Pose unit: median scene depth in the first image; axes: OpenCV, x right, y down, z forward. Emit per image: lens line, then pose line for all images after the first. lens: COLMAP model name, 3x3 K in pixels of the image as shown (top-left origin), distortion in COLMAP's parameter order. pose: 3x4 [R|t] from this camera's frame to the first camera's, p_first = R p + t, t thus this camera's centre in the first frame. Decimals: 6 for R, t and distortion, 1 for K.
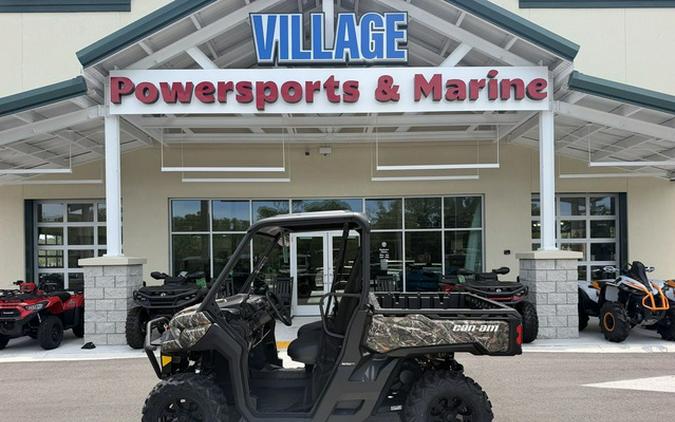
lens RADIAL K [[786.1, 0, 339.0], [0, 786.1, 248.1], [0, 0, 1]] dist [0.024507, 0.001743]
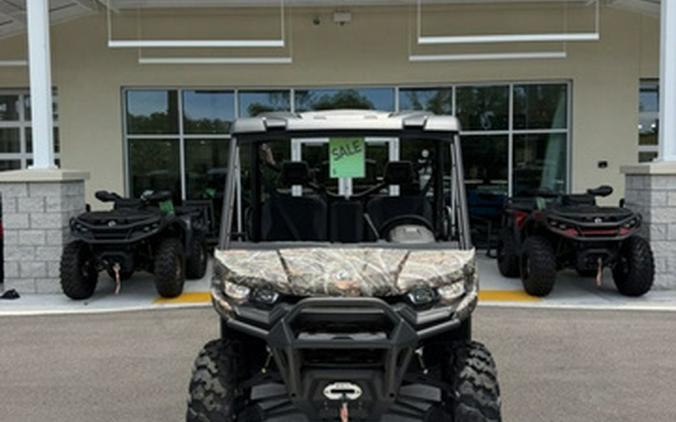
lens RADIAL K [[795.6, 0, 302.7], [0, 795.6, 238.1], [0, 0, 1]] dist [0.070588, -0.195738]
pose [[0.999014, 0.006062, -0.043986, -0.021410], [-0.002044, 0.995865, 0.090821, 0.006700], [0.044355, -0.090642, 0.994895, 0.290831]]
